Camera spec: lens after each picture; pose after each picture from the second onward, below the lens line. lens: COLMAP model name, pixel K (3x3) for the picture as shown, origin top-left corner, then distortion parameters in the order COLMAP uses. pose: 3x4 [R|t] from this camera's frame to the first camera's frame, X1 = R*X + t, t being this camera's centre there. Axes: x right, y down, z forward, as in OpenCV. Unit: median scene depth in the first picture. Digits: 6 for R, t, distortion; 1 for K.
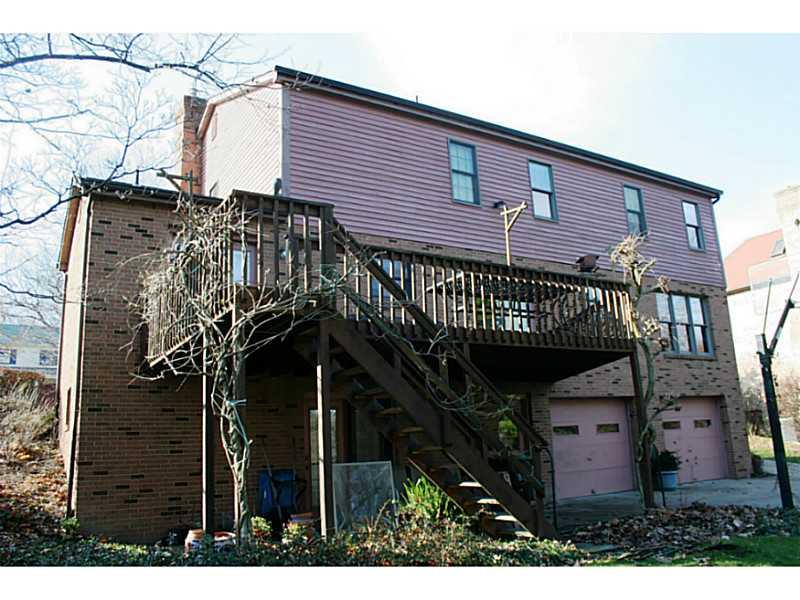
lens RADIAL K [[681.6, 0, 400.3], [0, 681.6, 300.4], [0, 0, 1]] dist [-0.083064, 0.016061]
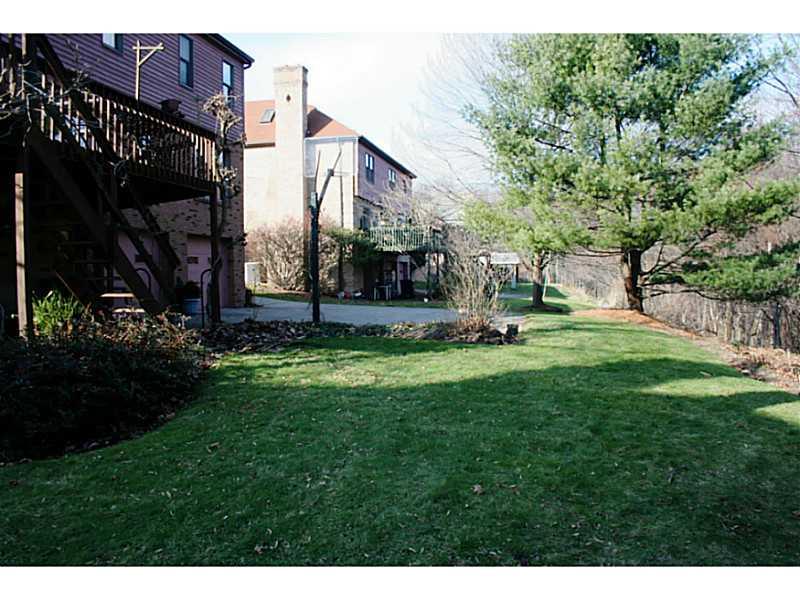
lens RADIAL K [[681.6, 0, 398.9], [0, 681.6, 297.0], [0, 0, 1]] dist [-0.083064, 0.016061]
pose [[0.703066, 0.017777, 0.710903, -0.251872], [-0.179315, 0.971816, 0.153037, 0.013736], [-0.688146, -0.235070, 0.686438, -0.067381]]
